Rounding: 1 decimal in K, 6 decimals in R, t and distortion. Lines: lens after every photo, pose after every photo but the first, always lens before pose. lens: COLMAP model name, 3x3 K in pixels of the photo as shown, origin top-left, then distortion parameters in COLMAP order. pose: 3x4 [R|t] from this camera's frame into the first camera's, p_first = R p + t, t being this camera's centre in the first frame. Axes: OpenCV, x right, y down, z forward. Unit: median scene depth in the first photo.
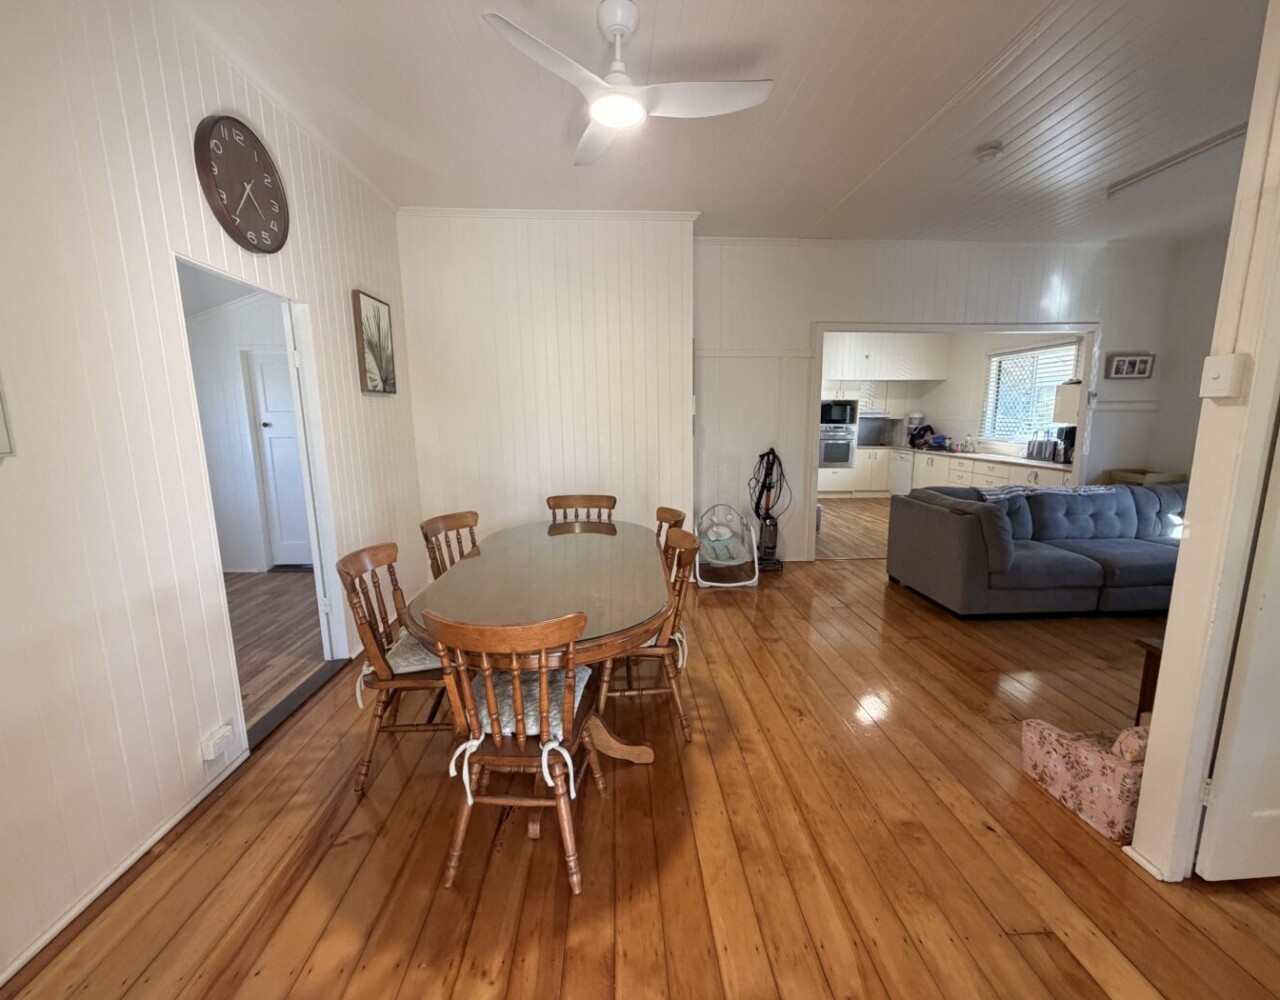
lens RADIAL K [[522.2, 0, 640.0], [0, 522.2, 500.0], [0, 0, 1]] dist [-0.000702, -0.000034]
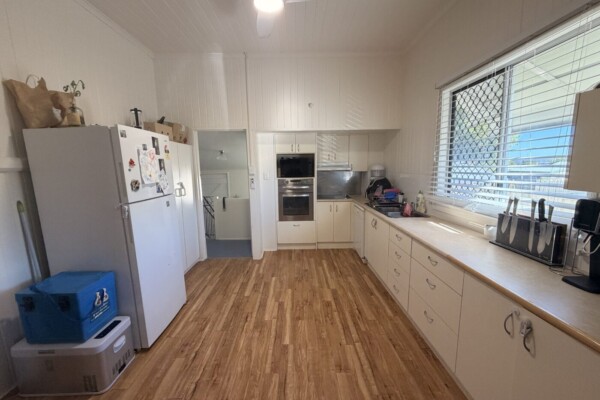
lens RADIAL K [[238.1, 0, 300.0], [0, 238.1, 200.0], [0, 0, 1]] dist [0.000428, 0.000007]
pose [[0.999386, -0.007946, -0.034114, 0.406449], [0.007177, 0.999719, -0.022603, -0.093693], [0.034284, 0.022345, 0.999162, 0.555641]]
